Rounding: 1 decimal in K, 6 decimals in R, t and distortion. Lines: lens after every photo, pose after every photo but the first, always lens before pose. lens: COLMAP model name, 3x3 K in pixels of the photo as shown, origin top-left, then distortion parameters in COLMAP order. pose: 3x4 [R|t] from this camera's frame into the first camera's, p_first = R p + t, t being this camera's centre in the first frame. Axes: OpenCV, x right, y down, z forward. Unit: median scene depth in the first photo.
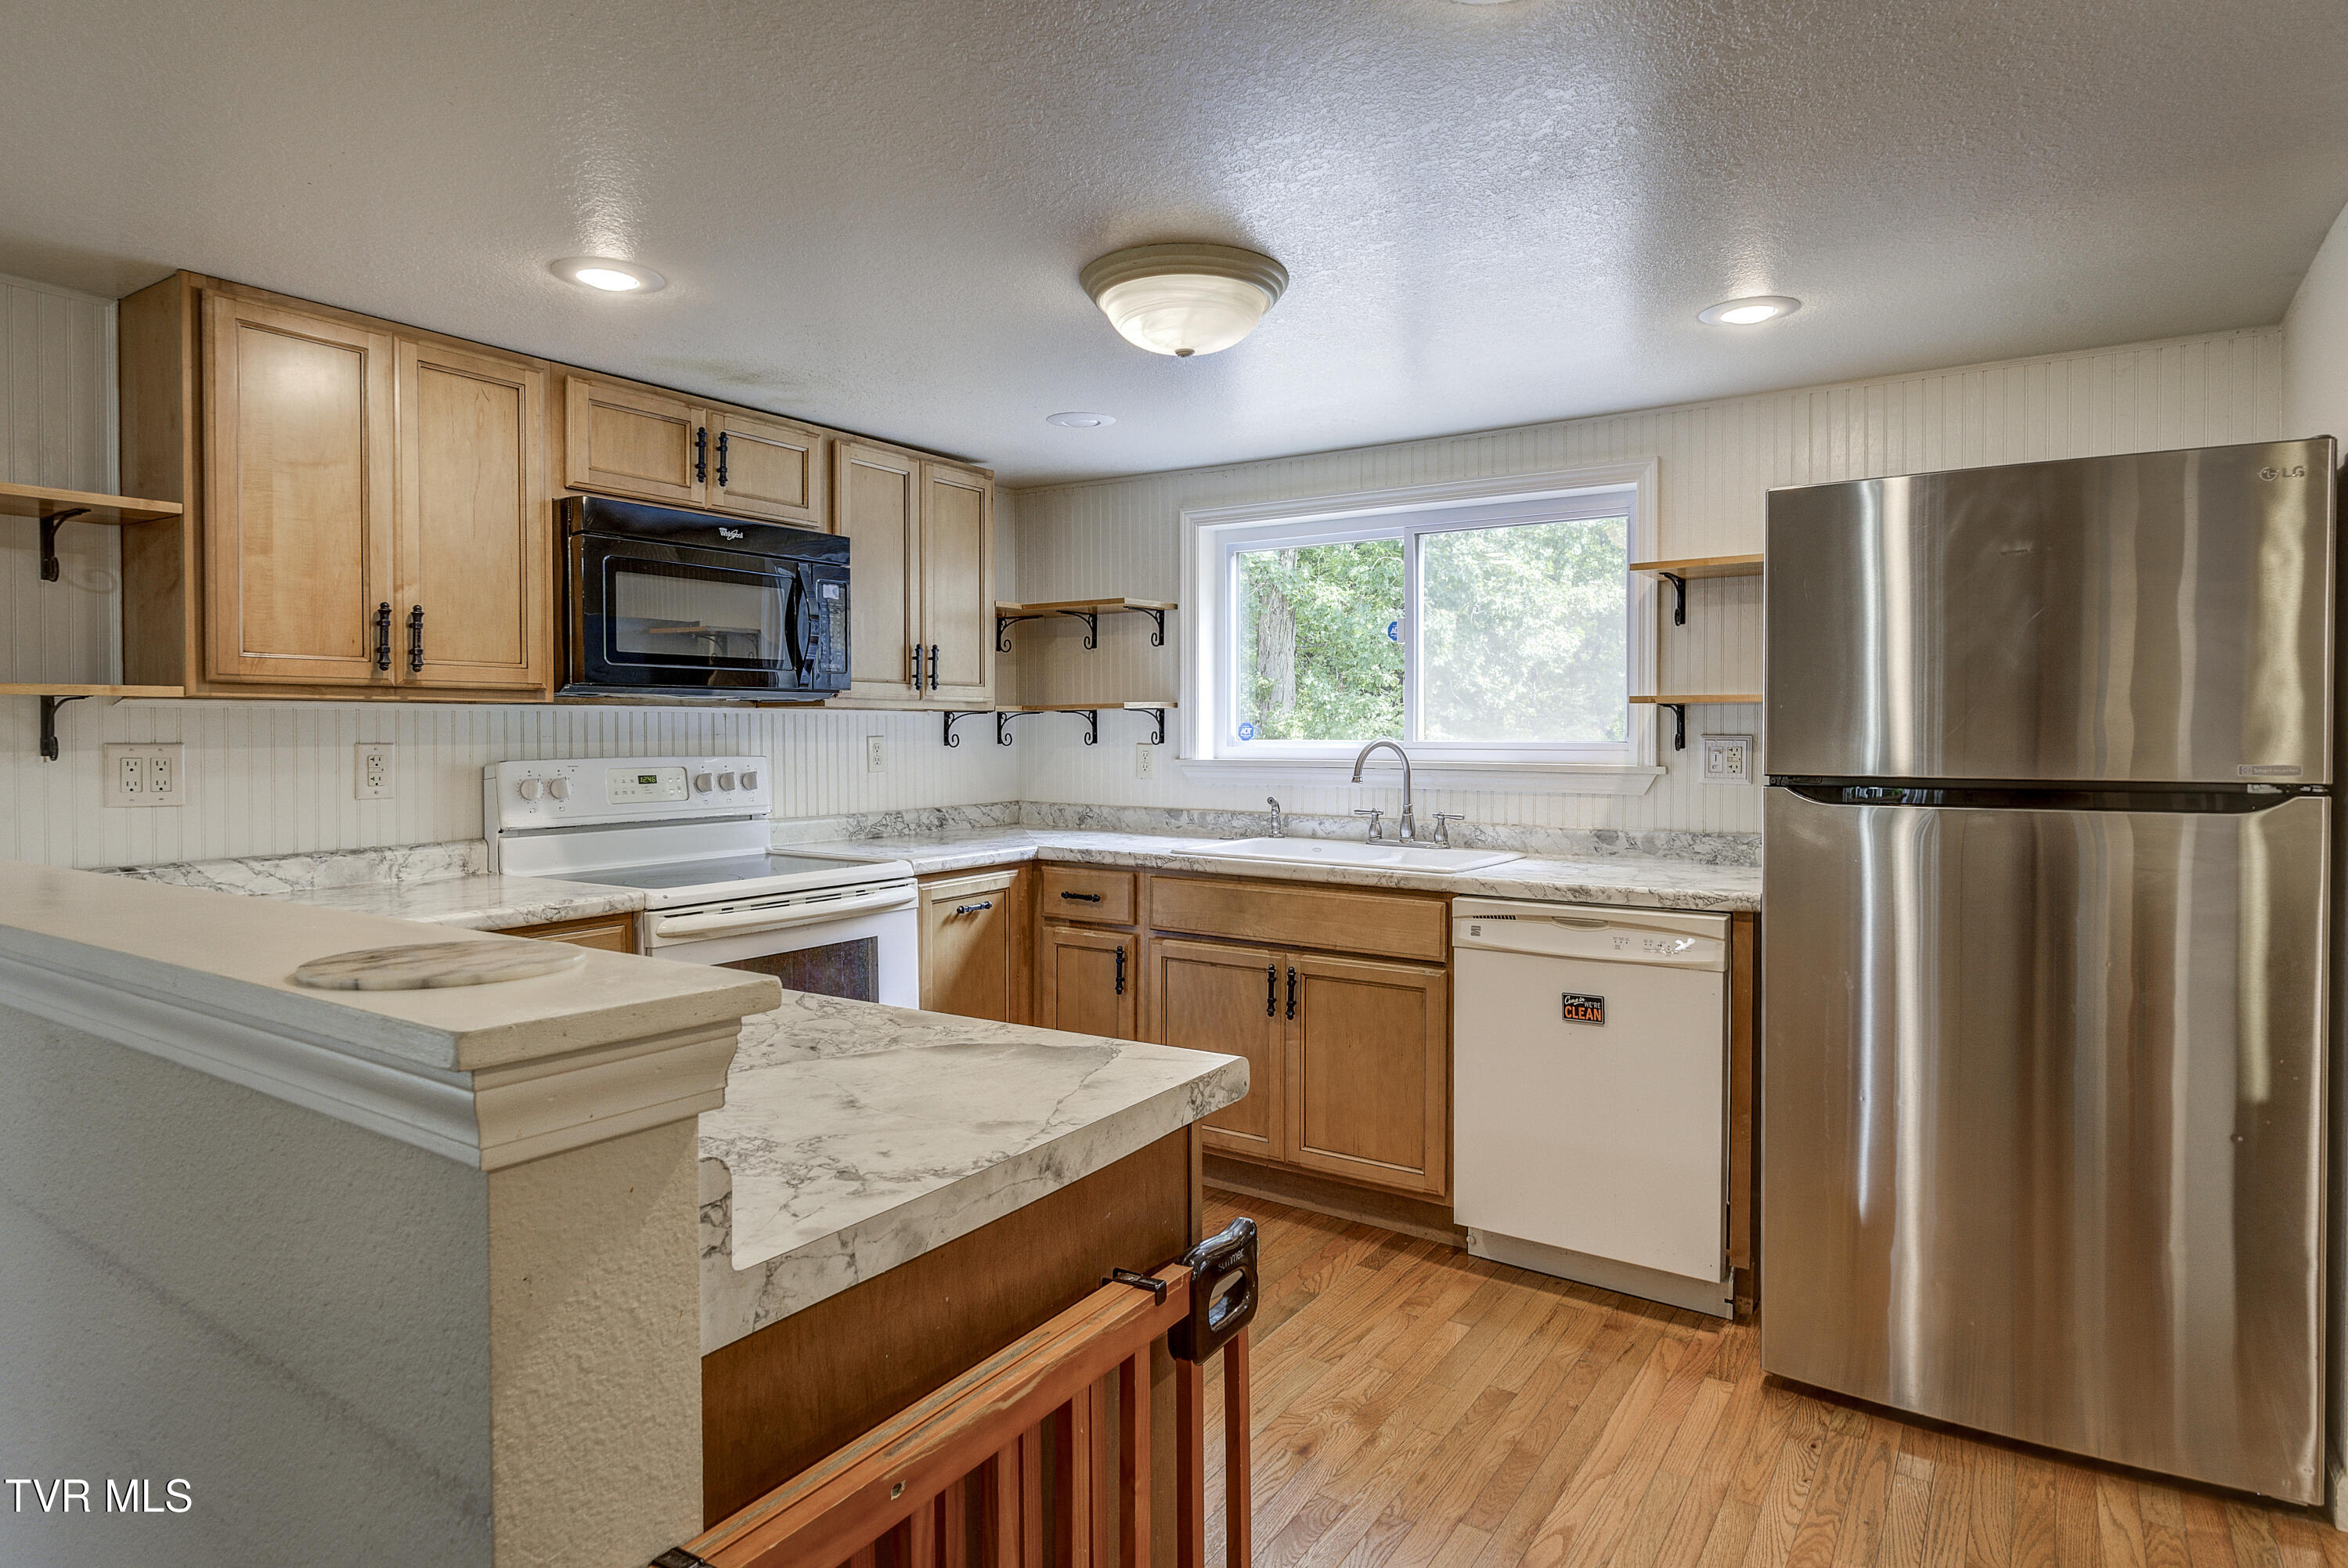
lens RADIAL K [[1291.3, 0, 1166.5], [0, 1291.3, 748.9], [0, 0, 1]] dist [0.000661, -0.000205]
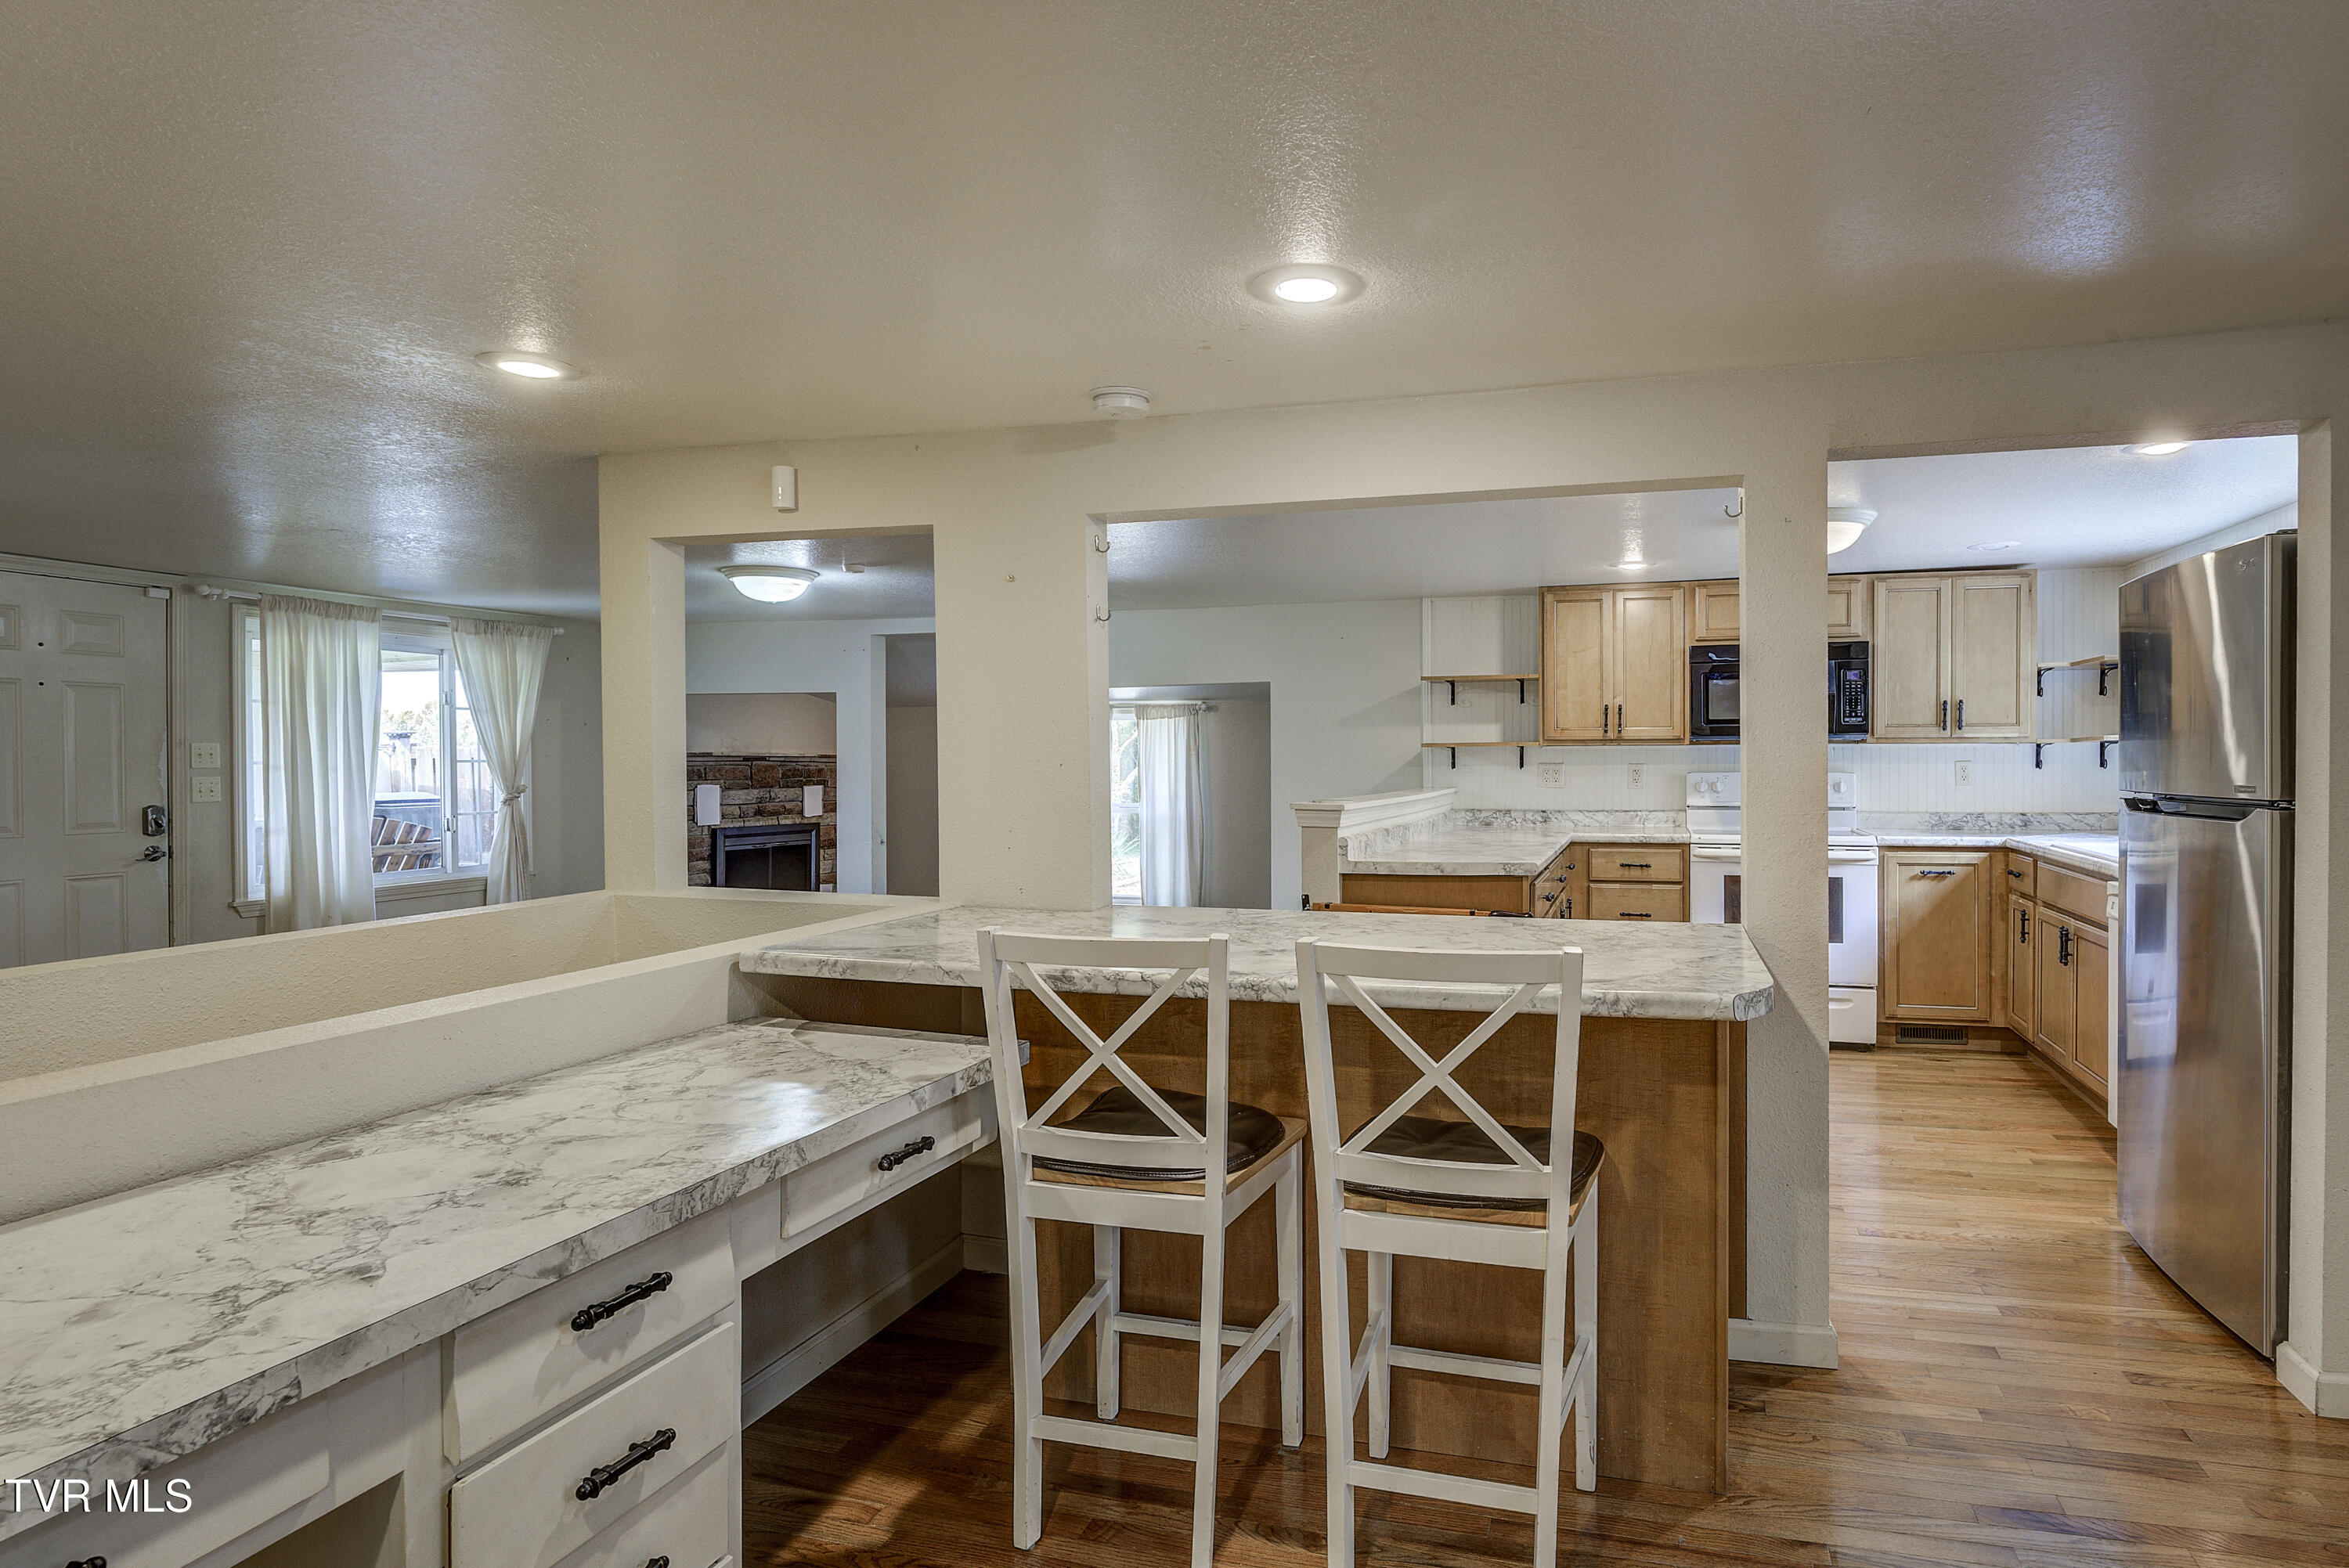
lens RADIAL K [[1252.7, 0, 1309.3], [0, 1252.7, 774.8], [0, 0, 1]] dist [-0.004286, -0.001247]
pose [[0.313271, 0.011034, -0.949600, 1.163512], [-0.010400, 0.999912, 0.008187, 0.002647], [0.949607, 0.007311, 0.313358, -0.198913]]
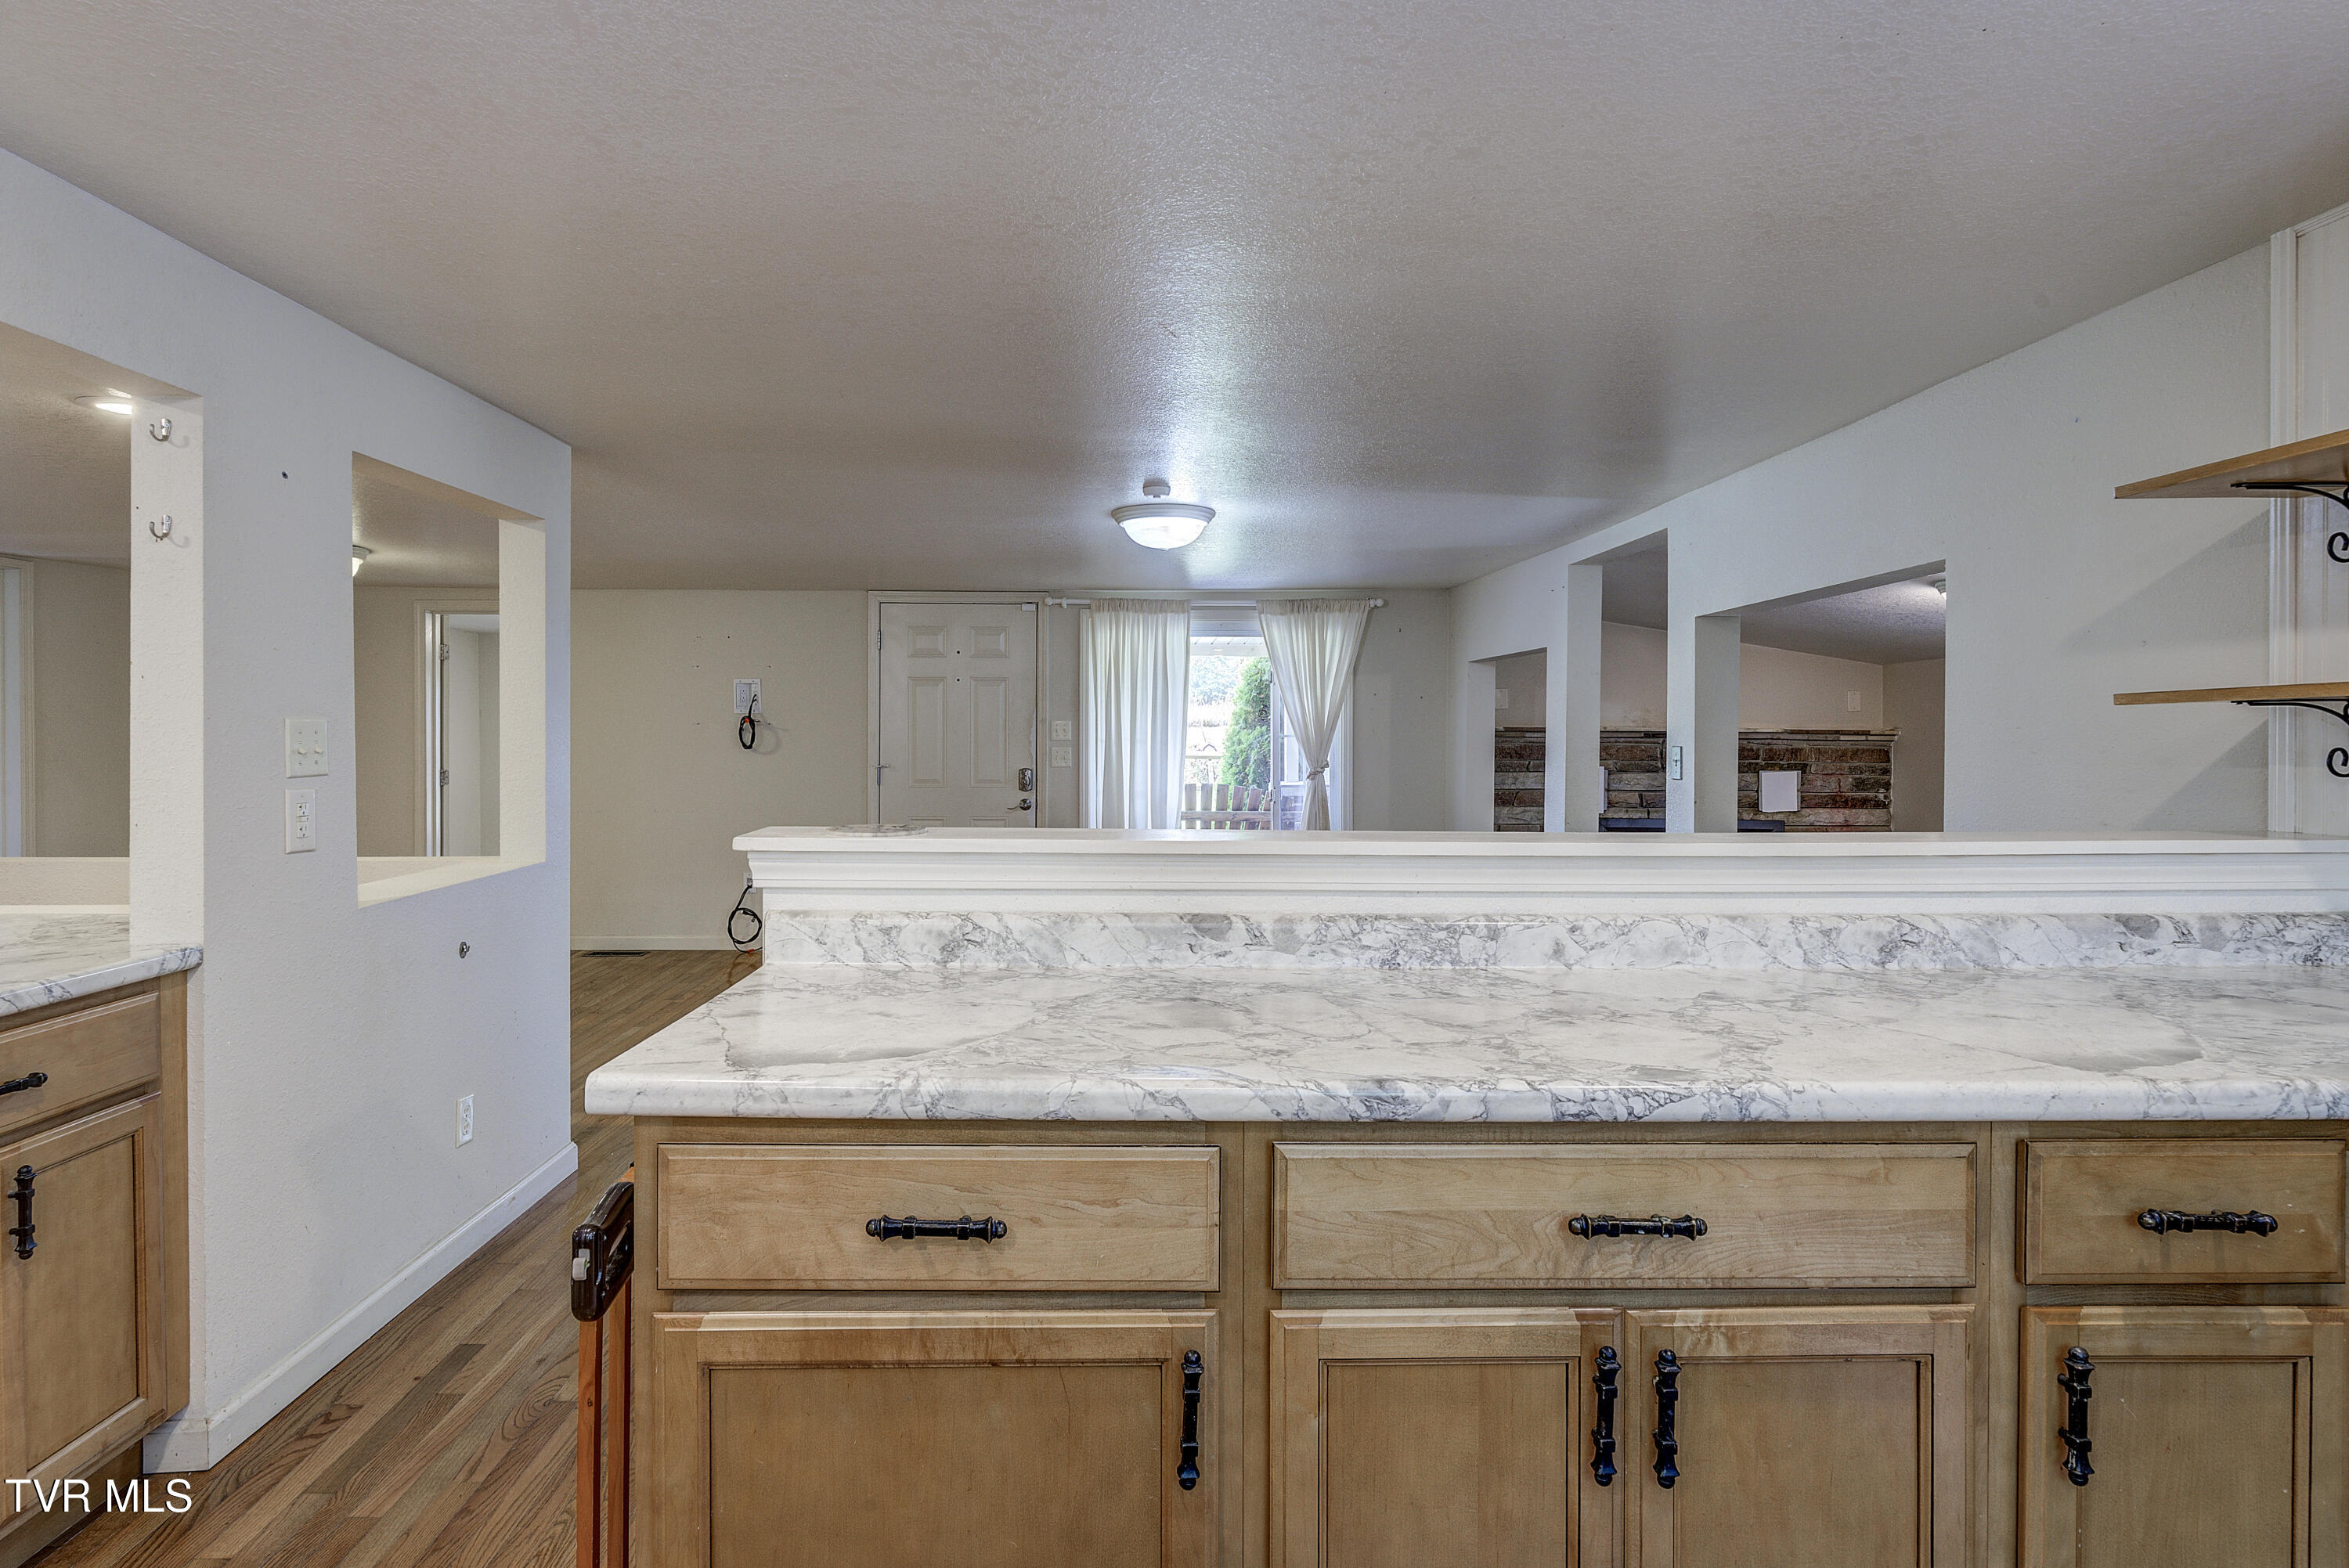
lens RADIAL K [[1231.2, 0, 1109.6], [0, 1231.2, 740.3], [0, 0, 1]] dist [-0.003052, -0.000745]
pose [[-0.826199, 0.000178, -0.563379, 0.112507], [-0.010490, 0.999822, 0.015700, -0.012927], [0.563281, 0.018881, -0.826049, 0.827805]]
